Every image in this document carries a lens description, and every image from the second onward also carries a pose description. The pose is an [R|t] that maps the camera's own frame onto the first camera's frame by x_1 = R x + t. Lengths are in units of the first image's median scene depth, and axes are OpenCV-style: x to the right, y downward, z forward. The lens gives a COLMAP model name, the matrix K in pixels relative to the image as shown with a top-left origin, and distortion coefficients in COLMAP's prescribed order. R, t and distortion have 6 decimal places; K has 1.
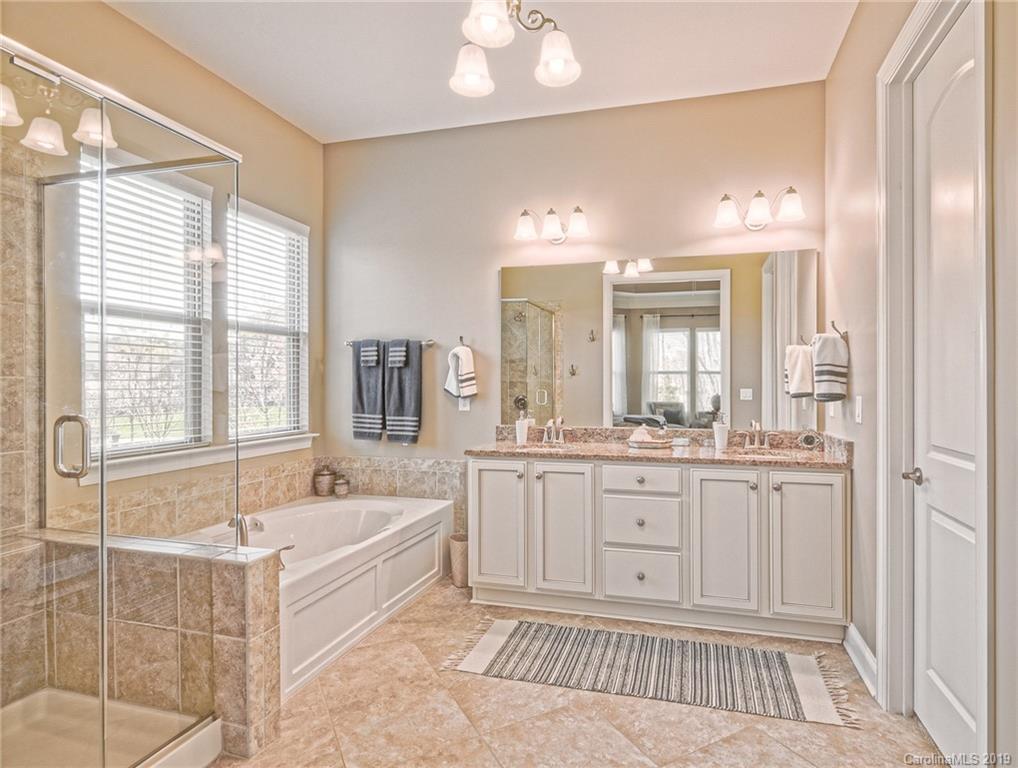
lens RADIAL K [[544.7, 0, 551.3], [0, 544.7, 383.3], [0, 0, 1]] dist [0.004501, -0.002518]
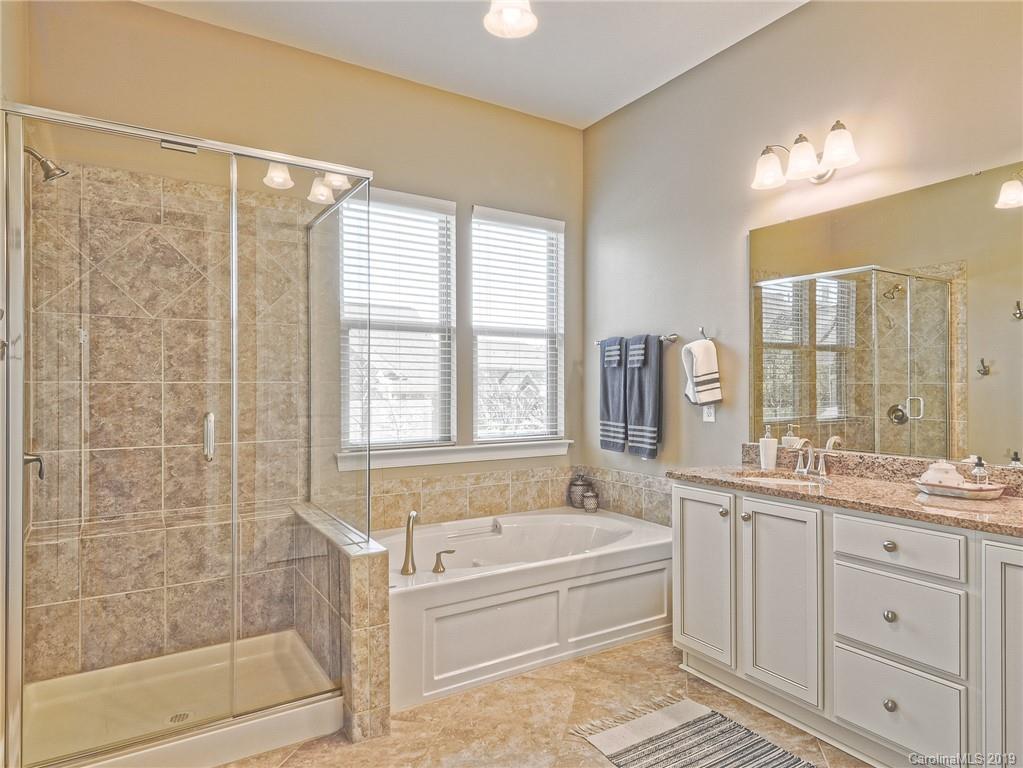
lens RADIAL K [[628.4, 0, 544.8], [0, 628.4, 385.2], [0, 0, 1]] dist [0.022950, -0.002795]
pose [[0.744660, -0.002135, -0.667441, 0.303003], [0.000238, 0.999996, -0.002933, 0.000454], [0.667444, 0.002025, 0.744657, 0.188508]]
